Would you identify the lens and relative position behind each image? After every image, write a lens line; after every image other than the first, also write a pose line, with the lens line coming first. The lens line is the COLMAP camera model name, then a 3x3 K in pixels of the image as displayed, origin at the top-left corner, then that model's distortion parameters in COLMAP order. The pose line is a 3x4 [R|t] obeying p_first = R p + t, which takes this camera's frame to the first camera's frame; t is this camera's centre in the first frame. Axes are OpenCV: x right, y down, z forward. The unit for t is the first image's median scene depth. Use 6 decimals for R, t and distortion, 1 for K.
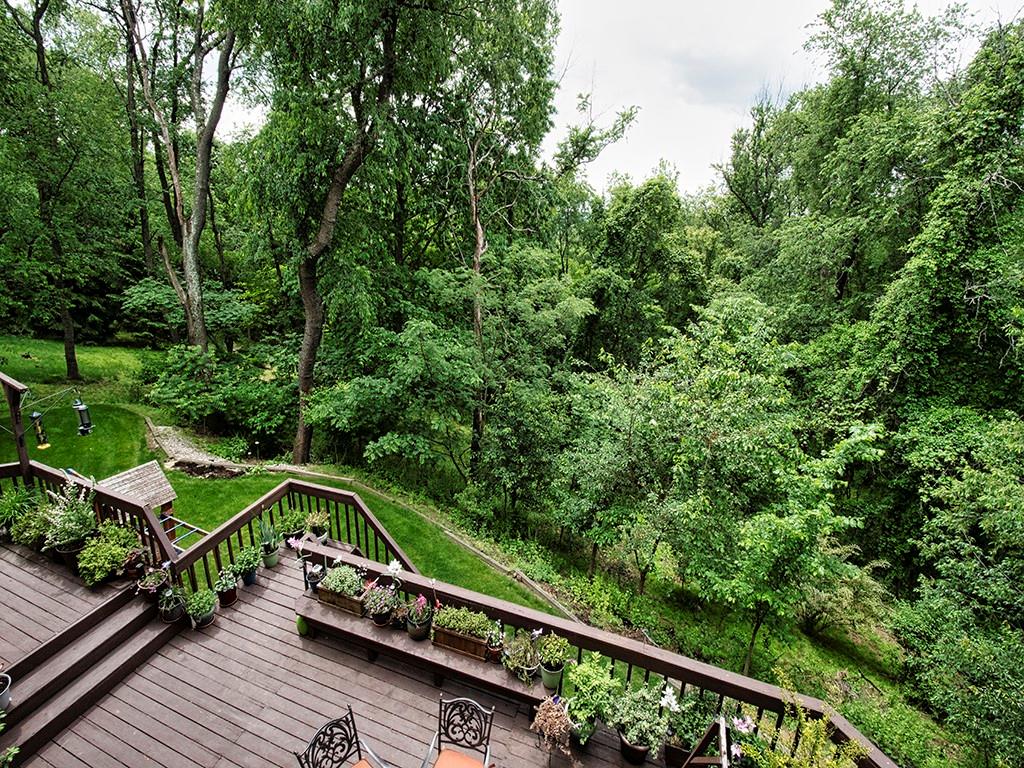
lens RADIAL K [[515.3, 0, 515.0], [0, 515.3, 371.0], [0, 0, 1]] dist [0.015920, -0.030864]
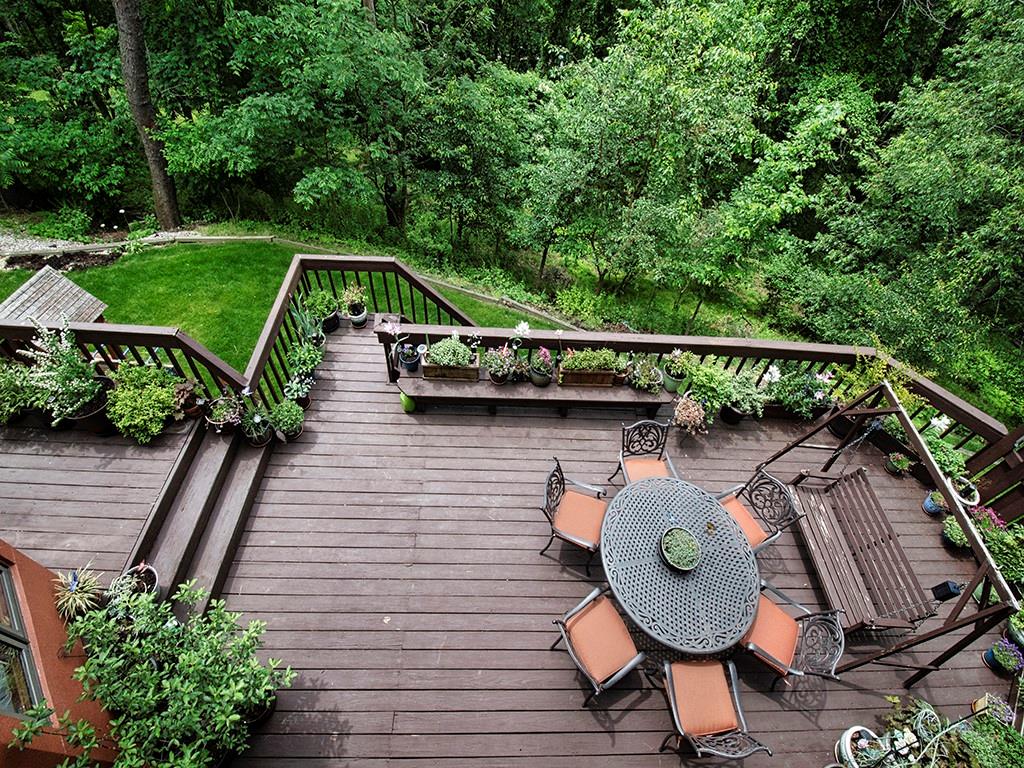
lens RADIAL K [[515.3, 0, 515.0], [0, 515.3, 371.0], [0, 0, 1]] dist [0.015920, -0.030864]
pose [[0.922705, -0.252682, 0.291149, -0.505363], [0.059615, 0.839675, 0.539807, -0.057544], [-0.380870, -0.480725, 0.789836, 0.215717]]
